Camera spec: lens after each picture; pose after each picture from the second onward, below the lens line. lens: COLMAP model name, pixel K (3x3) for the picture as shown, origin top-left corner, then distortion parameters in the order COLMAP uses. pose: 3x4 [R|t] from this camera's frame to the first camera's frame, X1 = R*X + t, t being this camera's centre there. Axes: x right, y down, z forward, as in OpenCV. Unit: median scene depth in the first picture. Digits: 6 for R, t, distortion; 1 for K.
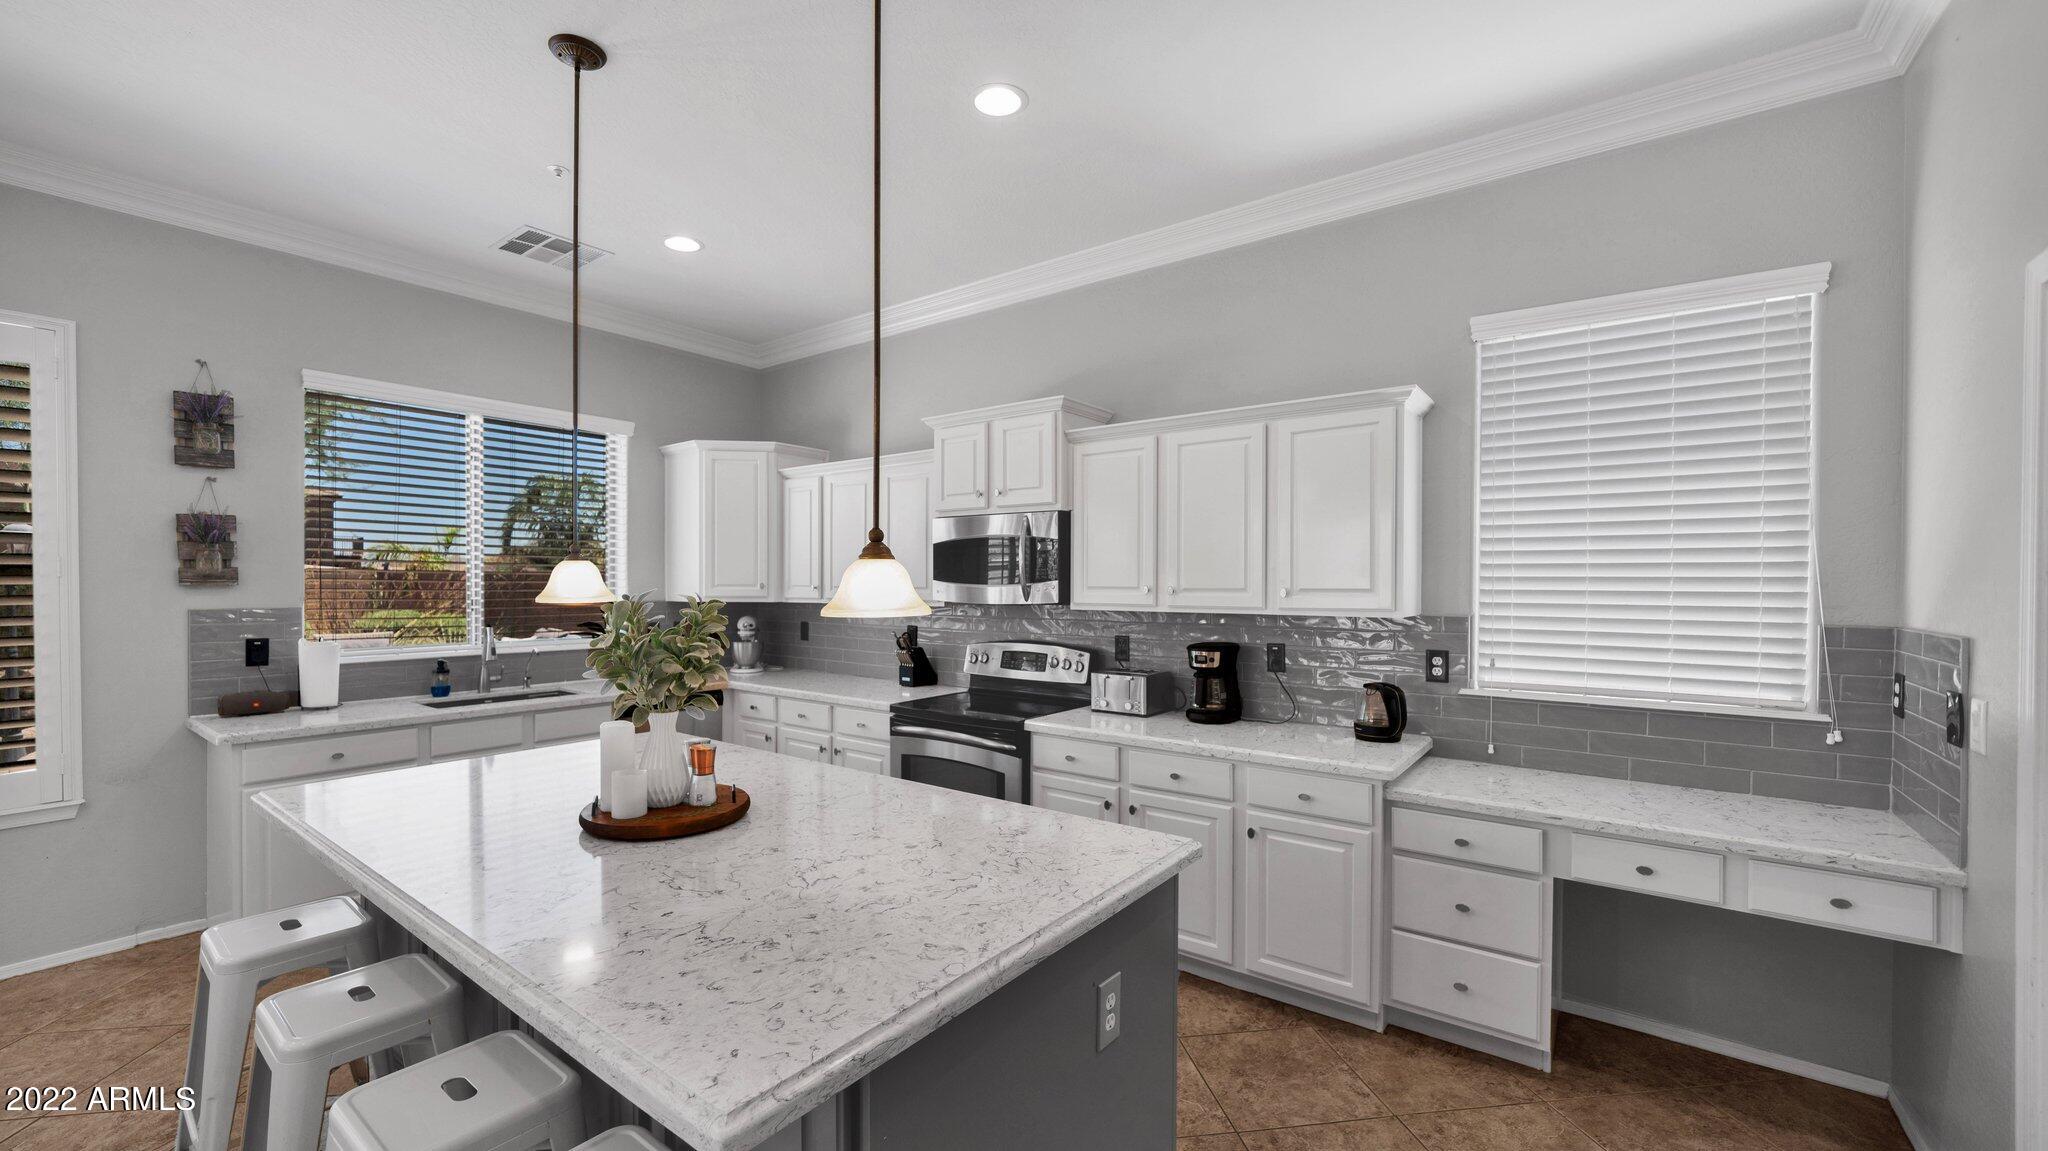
lens RADIAL K [[810.5, 0, 1009.6], [0, 810.5, 573.0], [0, 0, 1]] dist [-0.005821, -0.000192]
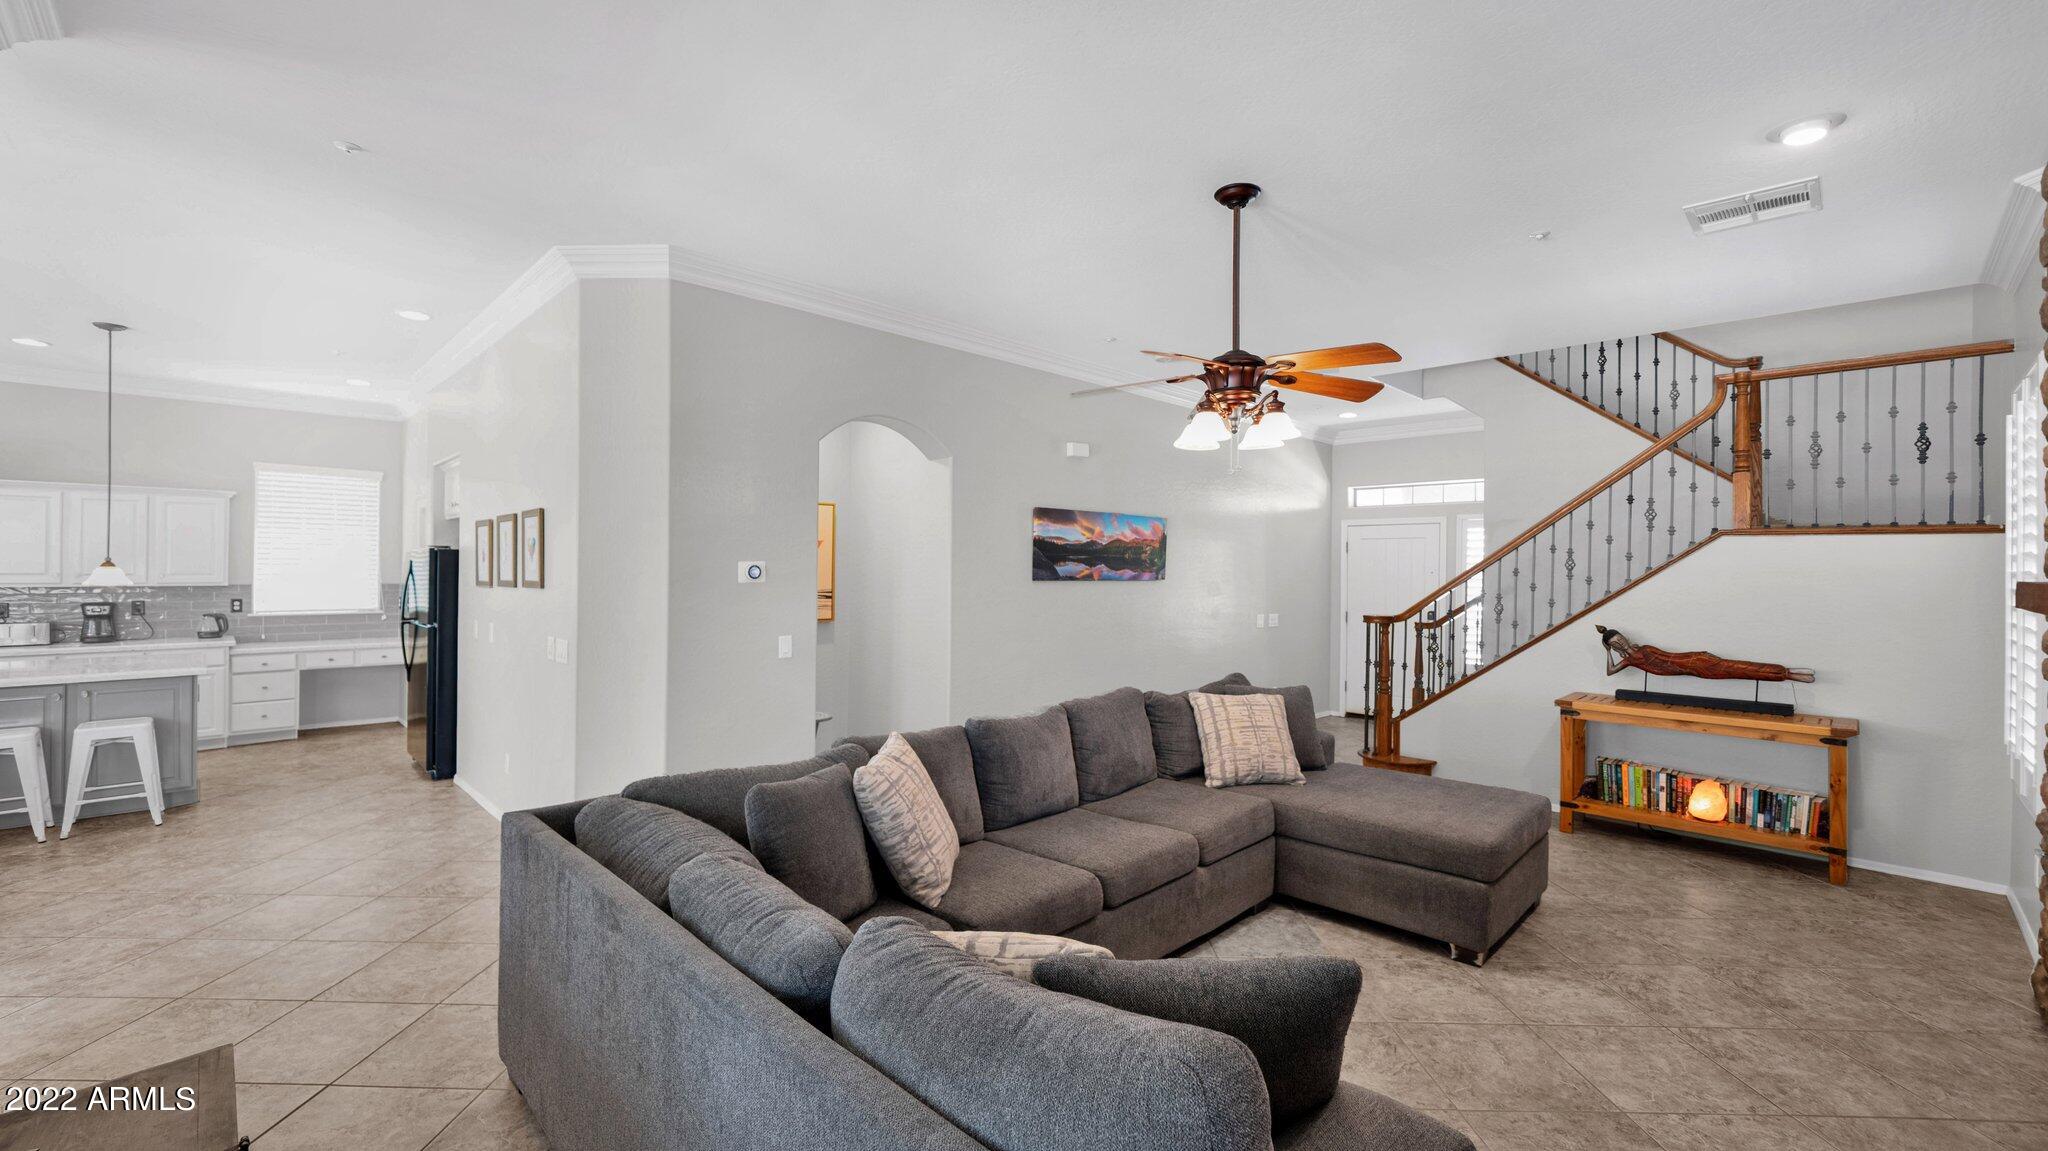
lens RADIAL K [[816.9, 0, 1005.7], [0, 816.9, 584.1], [0, 0, 1]] dist [-0.003545, -0.000497]
pose [[0.127358, -0.016609, 0.991718, -1.417960], [-0.015017, 0.999713, 0.018671, -0.025726], [-0.991743, -0.017270, 0.127072, -1.412011]]
